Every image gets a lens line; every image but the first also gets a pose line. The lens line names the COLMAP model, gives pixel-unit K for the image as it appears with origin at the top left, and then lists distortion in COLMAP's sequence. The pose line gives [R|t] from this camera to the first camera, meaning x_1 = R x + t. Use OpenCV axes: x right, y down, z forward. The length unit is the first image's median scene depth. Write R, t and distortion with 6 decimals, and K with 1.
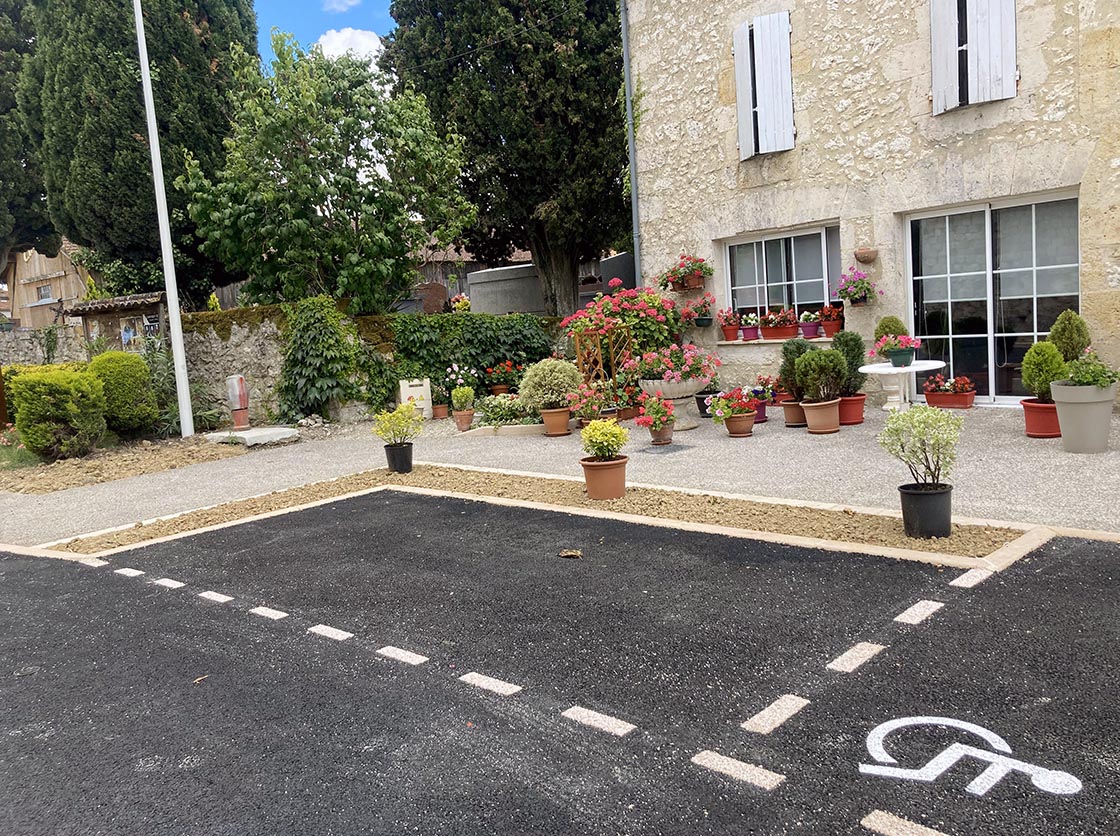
lens RADIAL K [[969.8, 0, 560.0], [0, 969.8, 418.0], [0, 0, 1]] dist [0.079241, -0.002344]
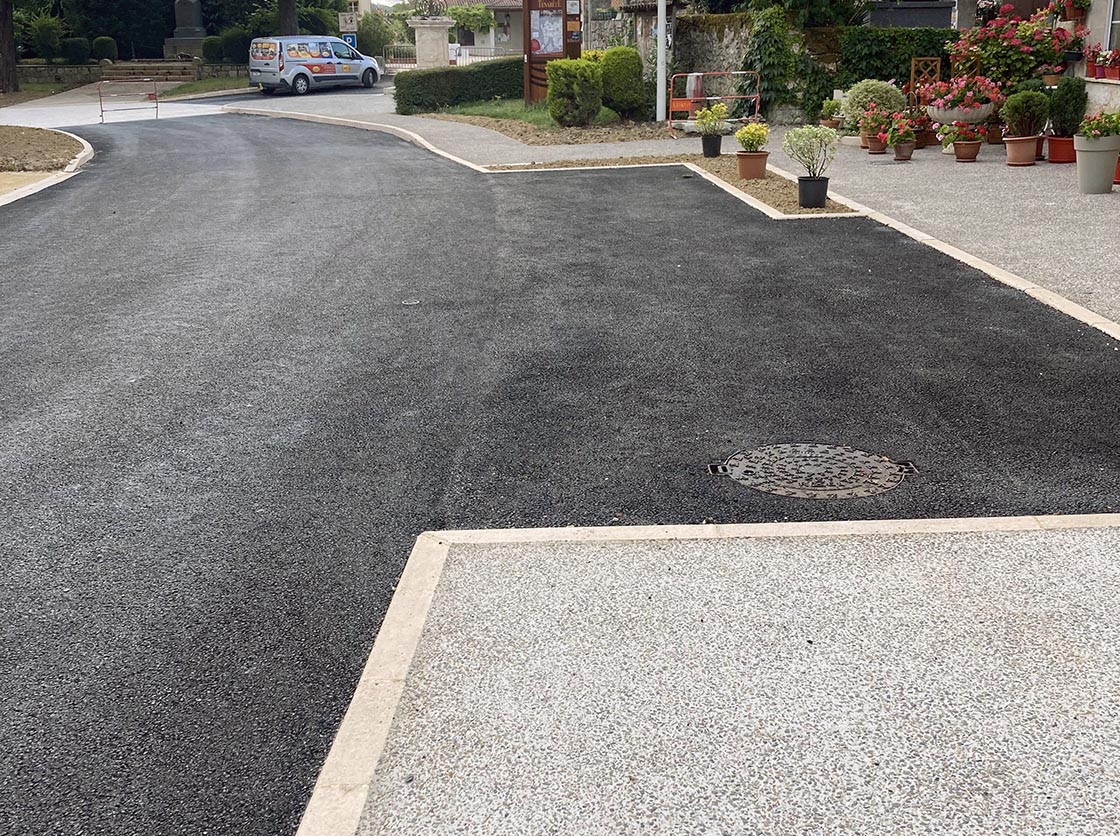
lens RADIAL K [[1085.3, 0, 560.0], [0, 1085.3, 418.0], [0, 0, 1]] dist [0.024968, -0.008502]
pose [[0.803118, 0.255145, -0.538426, 0.369950], [-0.108129, 0.951080, 0.289404, -0.008720], [0.585926, -0.174206, 0.791418, -0.252796]]
